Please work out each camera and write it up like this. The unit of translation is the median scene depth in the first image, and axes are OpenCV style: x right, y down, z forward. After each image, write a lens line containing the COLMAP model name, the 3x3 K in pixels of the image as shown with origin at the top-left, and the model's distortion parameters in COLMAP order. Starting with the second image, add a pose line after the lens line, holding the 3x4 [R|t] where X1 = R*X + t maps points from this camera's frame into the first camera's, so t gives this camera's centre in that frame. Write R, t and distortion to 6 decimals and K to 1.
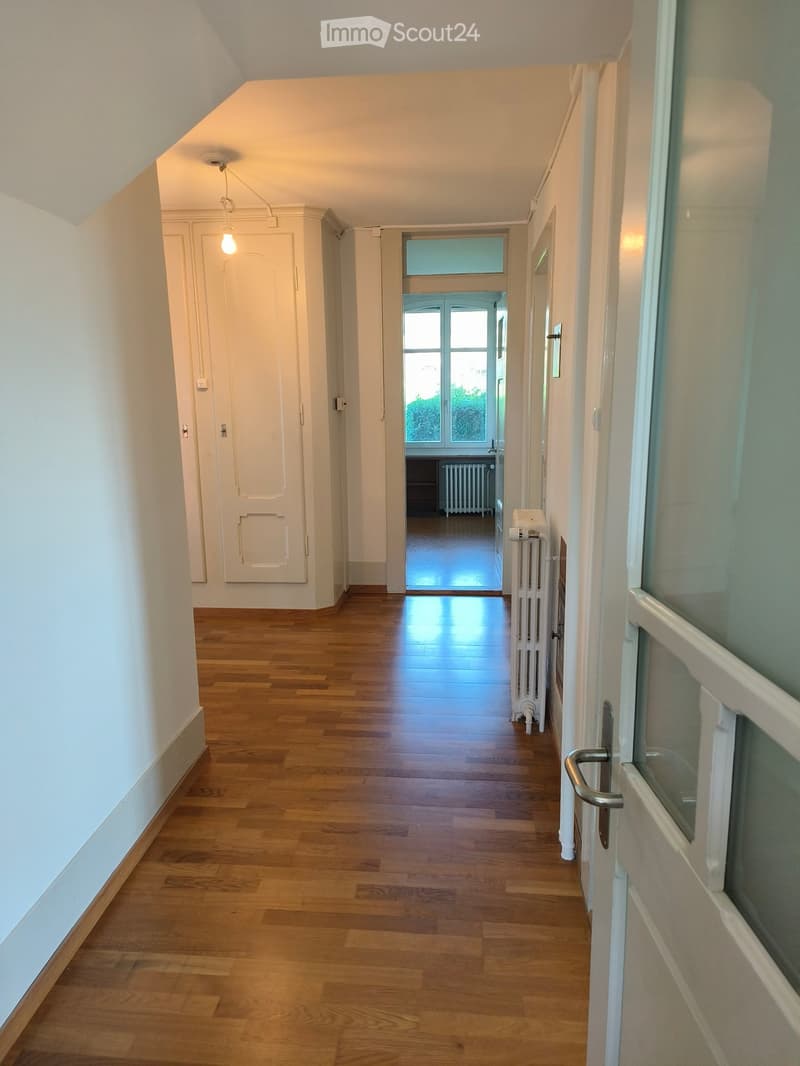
lens RADIAL K [[694.2, 0, 400.0], [0, 694.2, 533.0], [0, 0, 1]] dist [0.007531, 0.001936]
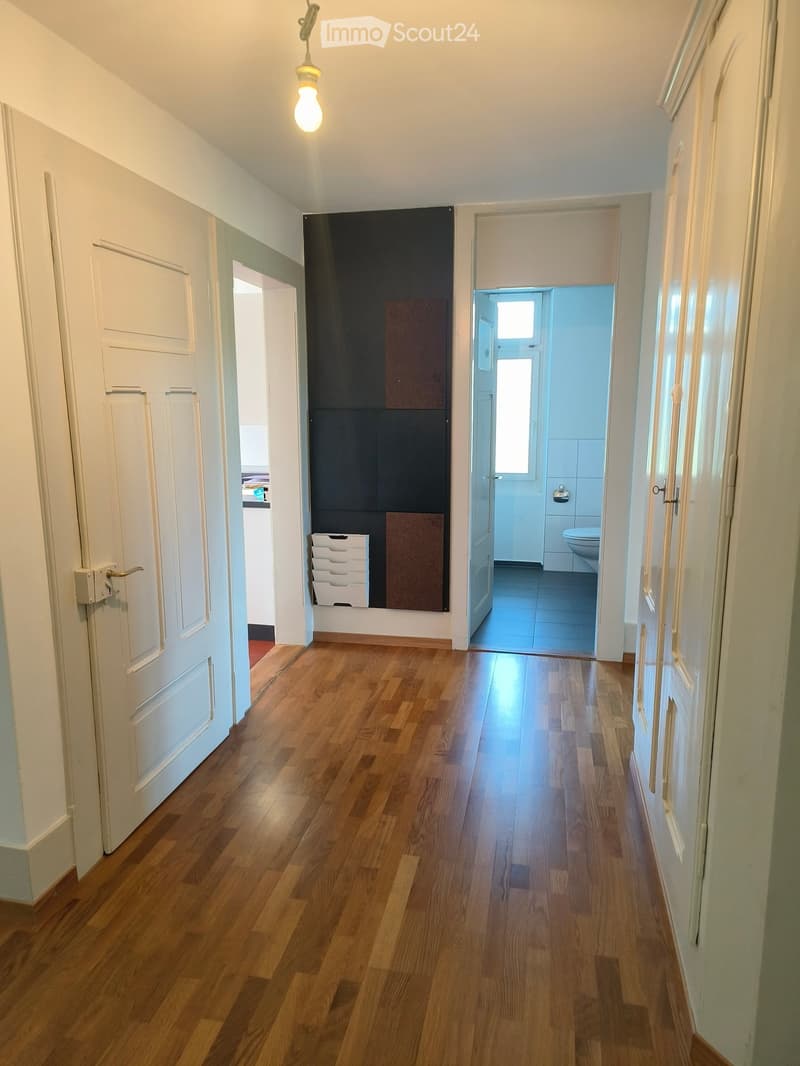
lens RADIAL K [[694.2, 0, 400.0], [0, 694.2, 533.0], [0, 0, 1]] dist [0.007531, 0.001936]
pose [[-0.111934, 0.193021, -0.974789, 0.239175], [-0.190668, 0.958555, 0.211701, -0.222240], [0.975252, 0.209558, -0.070492, 1.029817]]
